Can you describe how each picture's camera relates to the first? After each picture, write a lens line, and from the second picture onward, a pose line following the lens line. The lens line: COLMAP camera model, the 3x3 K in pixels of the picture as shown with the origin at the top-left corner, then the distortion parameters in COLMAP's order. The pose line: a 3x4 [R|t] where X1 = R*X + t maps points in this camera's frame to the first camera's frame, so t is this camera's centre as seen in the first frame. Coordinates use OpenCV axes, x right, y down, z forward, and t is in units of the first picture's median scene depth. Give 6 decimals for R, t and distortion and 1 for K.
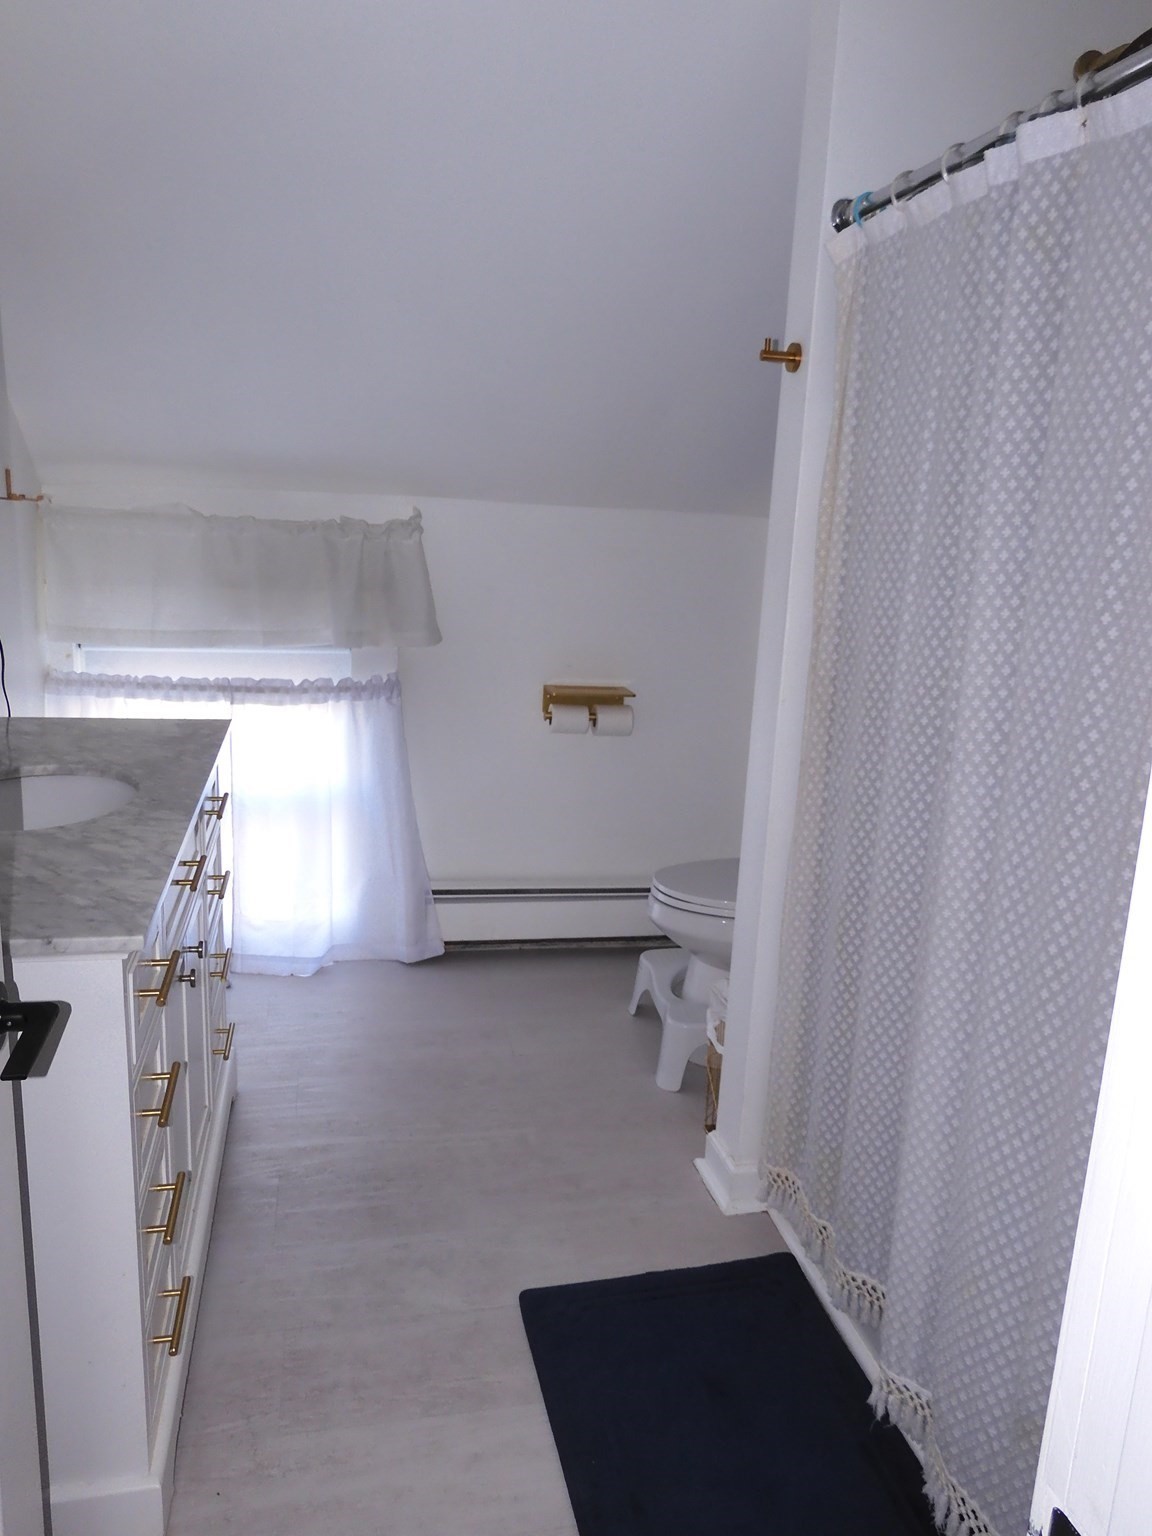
lens RADIAL K [[1093.3, 0, 577.5], [0, 1093.3, 766.3], [0, 0, 1]] dist [-0.011022, -0.001557]
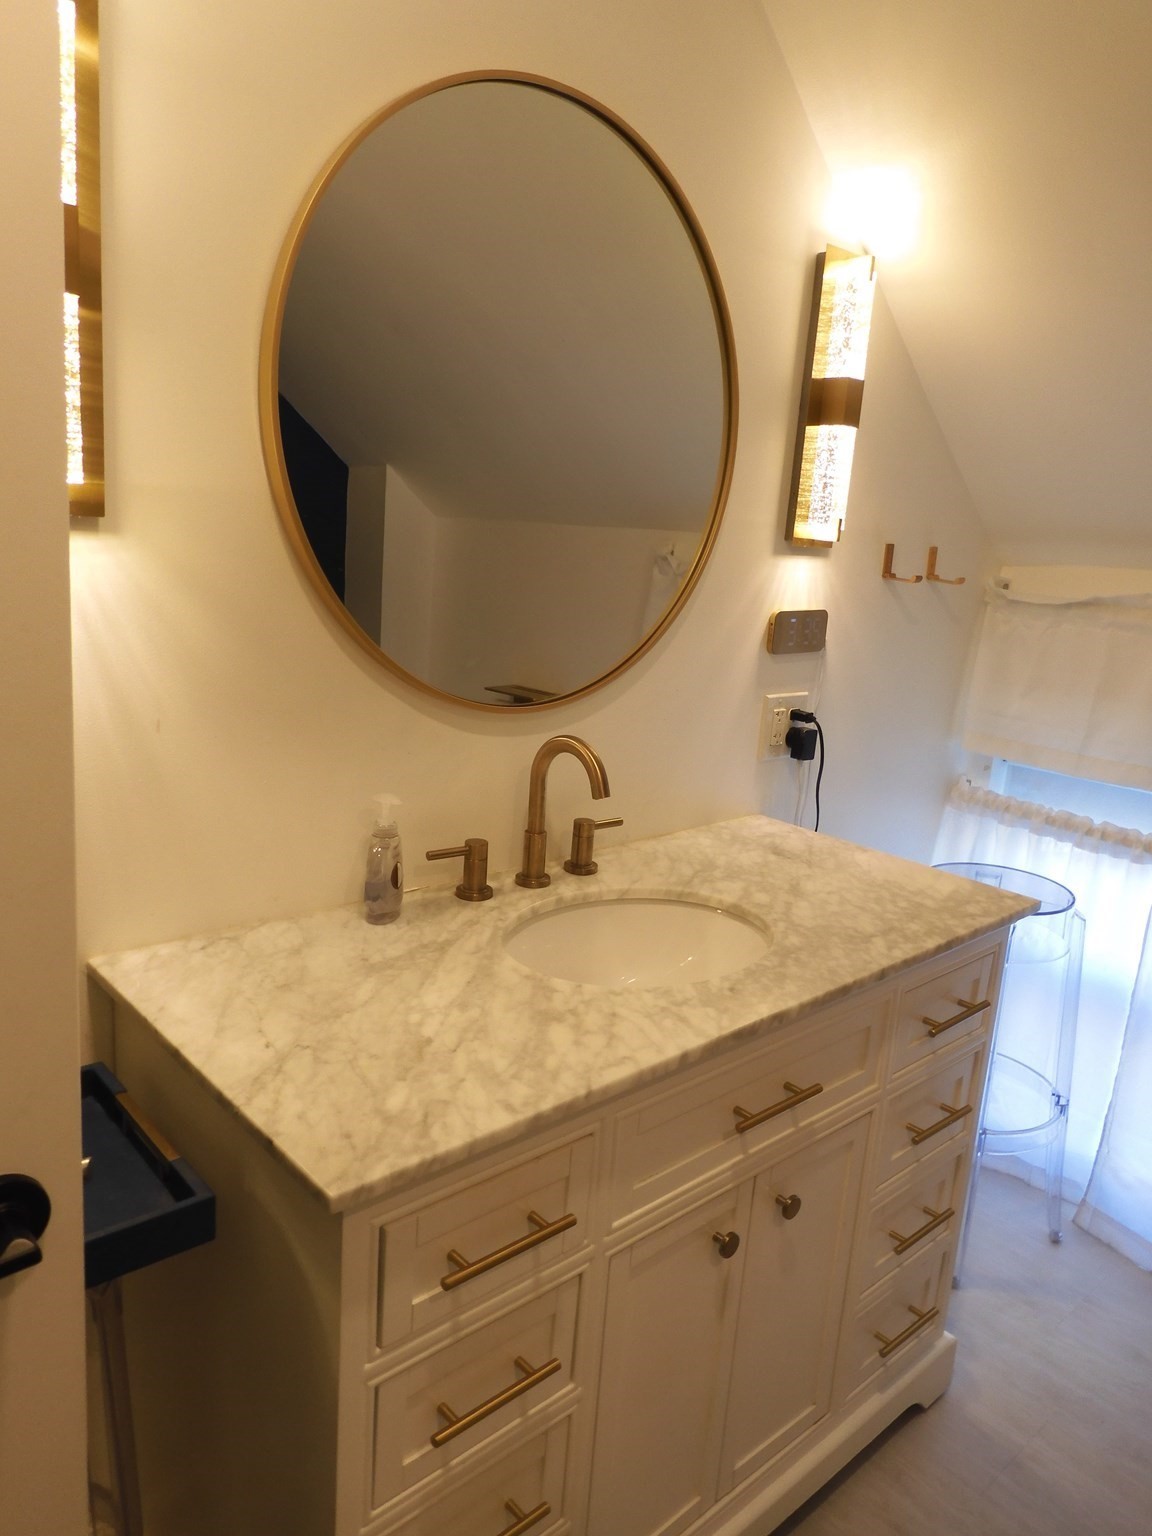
lens RADIAL K [[1093.3, 0, 573.8], [0, 1093.3, 767.3], [0, 0, 1]] dist [-0.011022, -0.001557]
pose [[0.489336, 0.181094, -0.853086, 0.178313], [-0.242184, 0.967945, 0.066558, -0.153255], [0.837793, 0.174034, 0.517508, 0.565871]]
